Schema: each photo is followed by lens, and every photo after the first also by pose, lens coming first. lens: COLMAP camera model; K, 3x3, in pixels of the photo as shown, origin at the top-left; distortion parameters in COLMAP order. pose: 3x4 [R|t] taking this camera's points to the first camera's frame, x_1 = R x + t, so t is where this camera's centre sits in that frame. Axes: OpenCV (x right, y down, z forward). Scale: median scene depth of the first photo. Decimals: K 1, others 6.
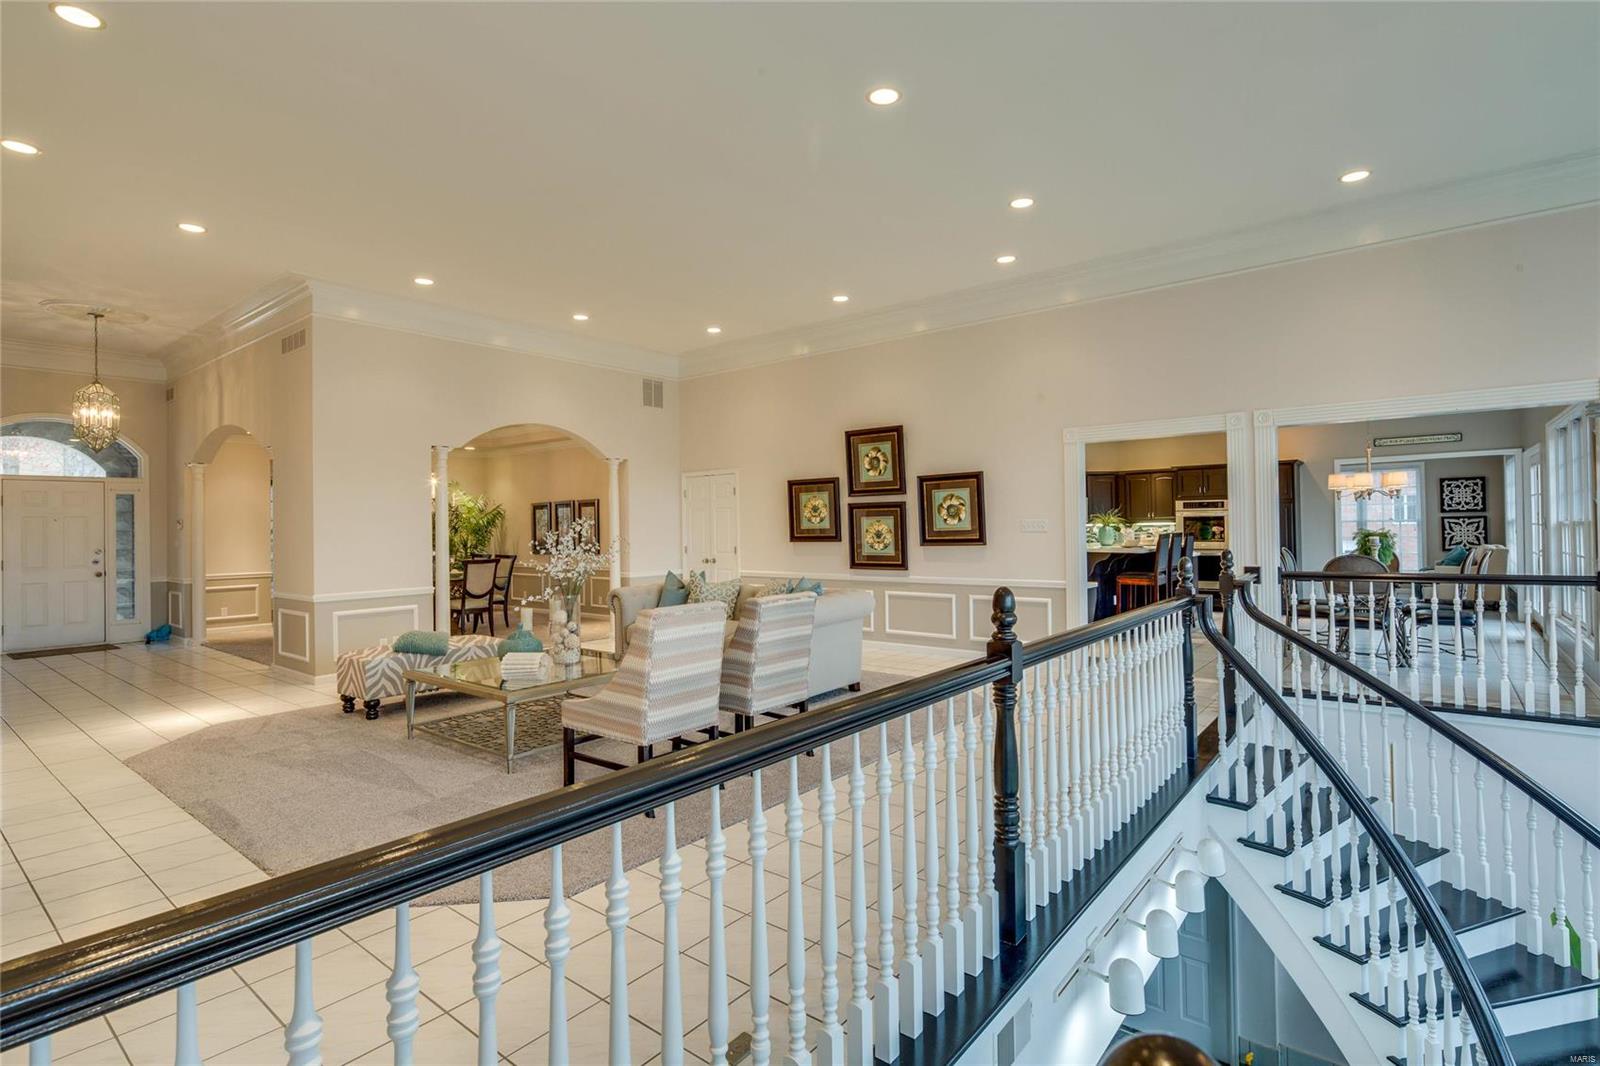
lens RADIAL K [[777.4, 0, 799.2], [0, 777.4, 523.1], [0, 0, 1]] dist [-0.001297, -0.001556]
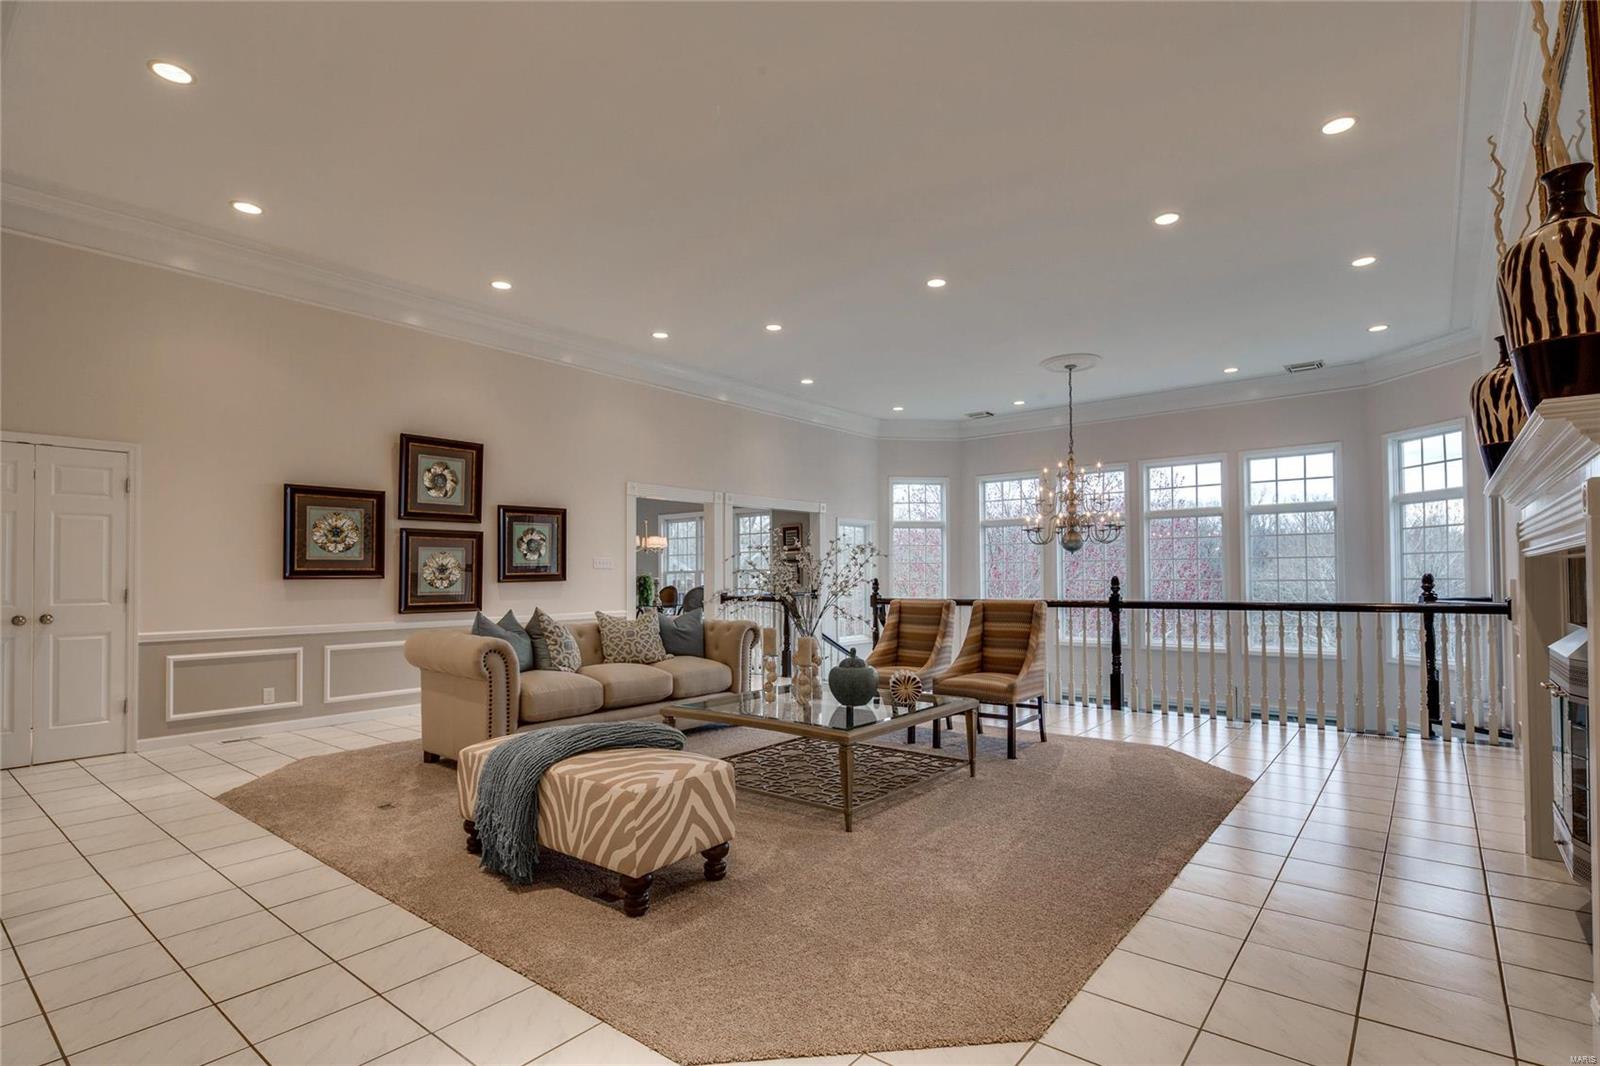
lens RADIAL K [[778.8, 0, 798.4], [0, 778.8, 556.9], [0, 0, 1]] dist [-0.000349, -0.000330]
pose [[0.003951, 0.039852, 0.999198, -0.716061], [-0.000269, 0.999206, -0.039851, 0.034147], [-0.999992, -0.000112, 0.003958, 0.625561]]
